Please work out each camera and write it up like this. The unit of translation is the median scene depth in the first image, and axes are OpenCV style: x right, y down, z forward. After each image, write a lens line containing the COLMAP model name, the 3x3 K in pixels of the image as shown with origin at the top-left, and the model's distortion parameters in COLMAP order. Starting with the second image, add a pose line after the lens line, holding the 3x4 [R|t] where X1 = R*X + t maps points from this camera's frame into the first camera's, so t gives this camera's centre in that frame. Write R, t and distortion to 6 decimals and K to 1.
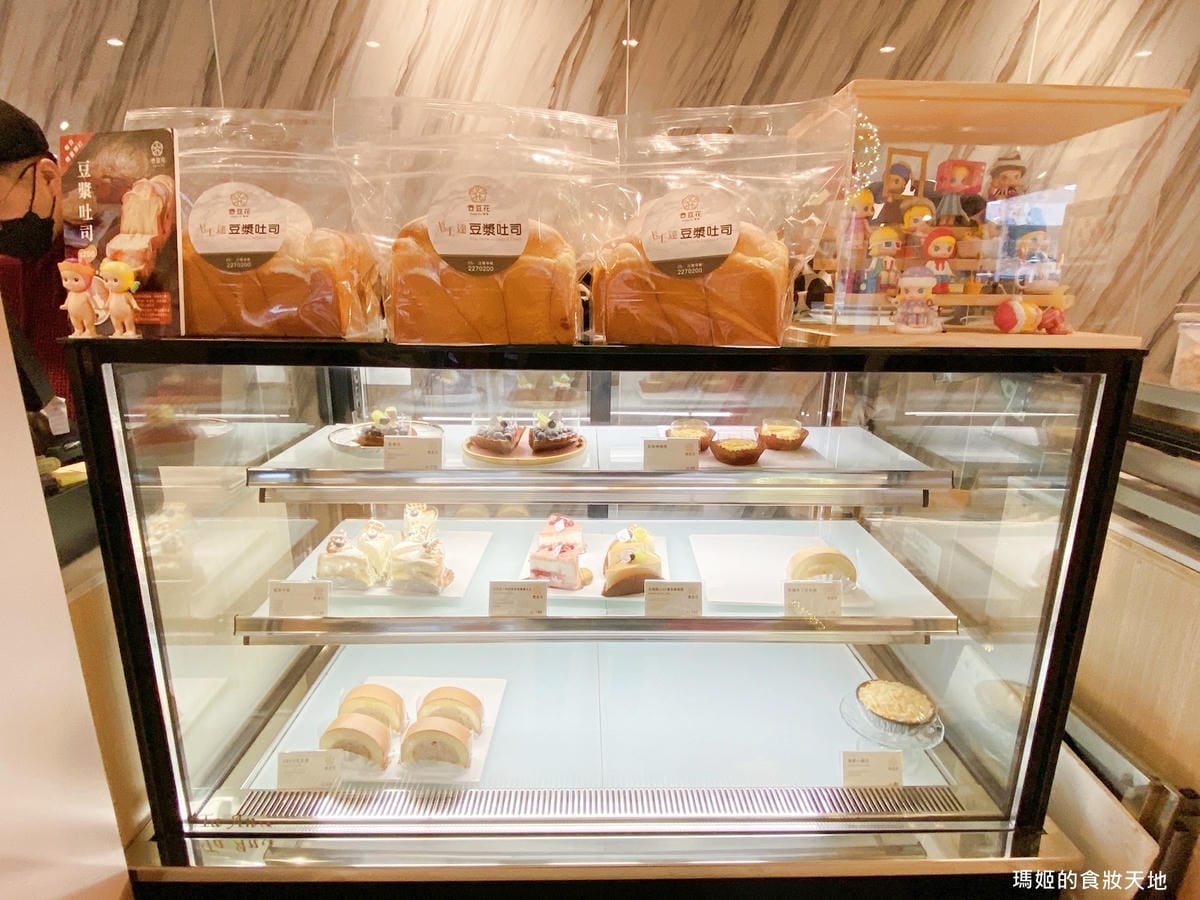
lens RADIAL K [[658.8, 0, 600.2], [0, 658.8, 448.1], [0, 0, 1]] dist [0.001960, 0.000251]
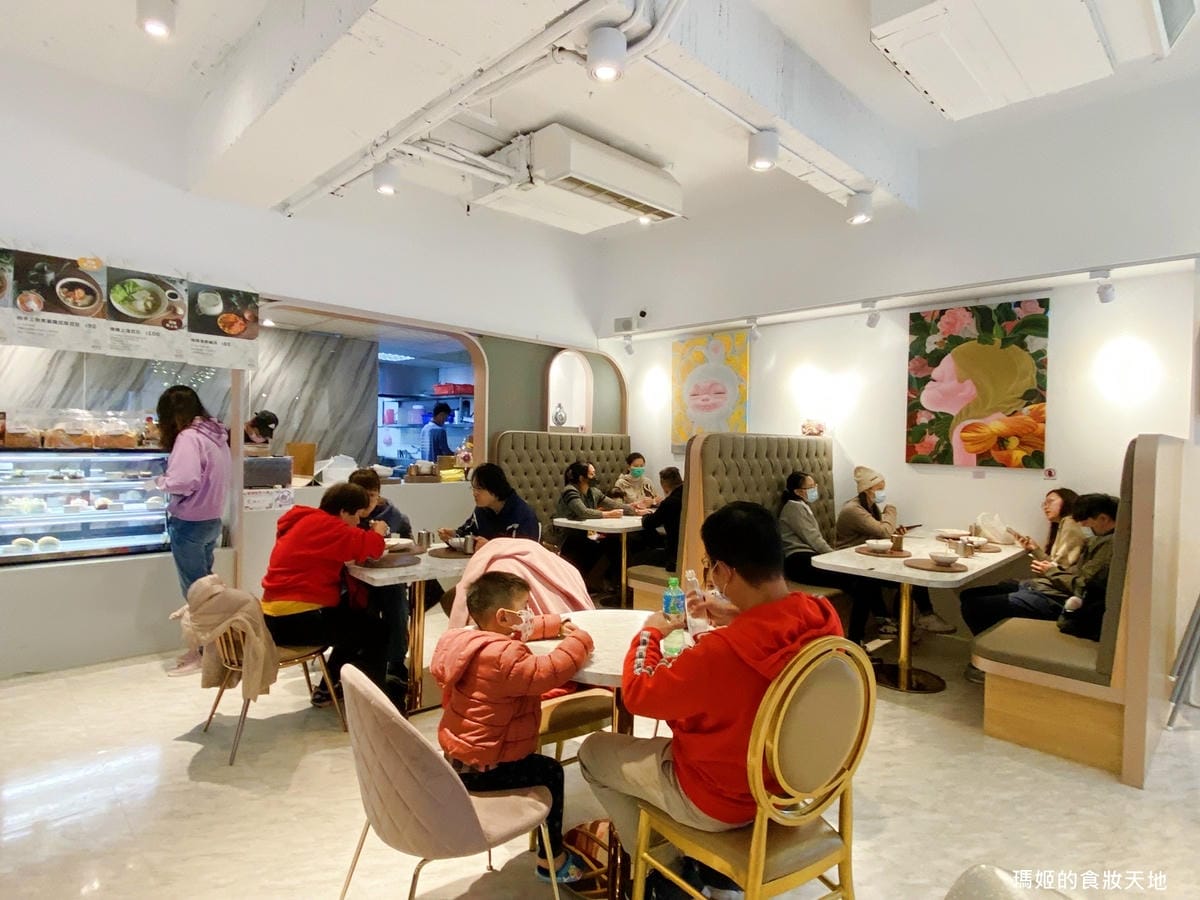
lens RADIAL K [[658.8, 0, 600.8], [0, 658.8, 446.1], [0, 0, 1]] dist [0.001960, 0.000251]
pose [[0.728017, -0.003674, 0.685549, -0.790763], [0.159286, 0.973526, -0.163936, 1.540780], [-0.666797, 0.228546, 0.709329, -6.328358]]
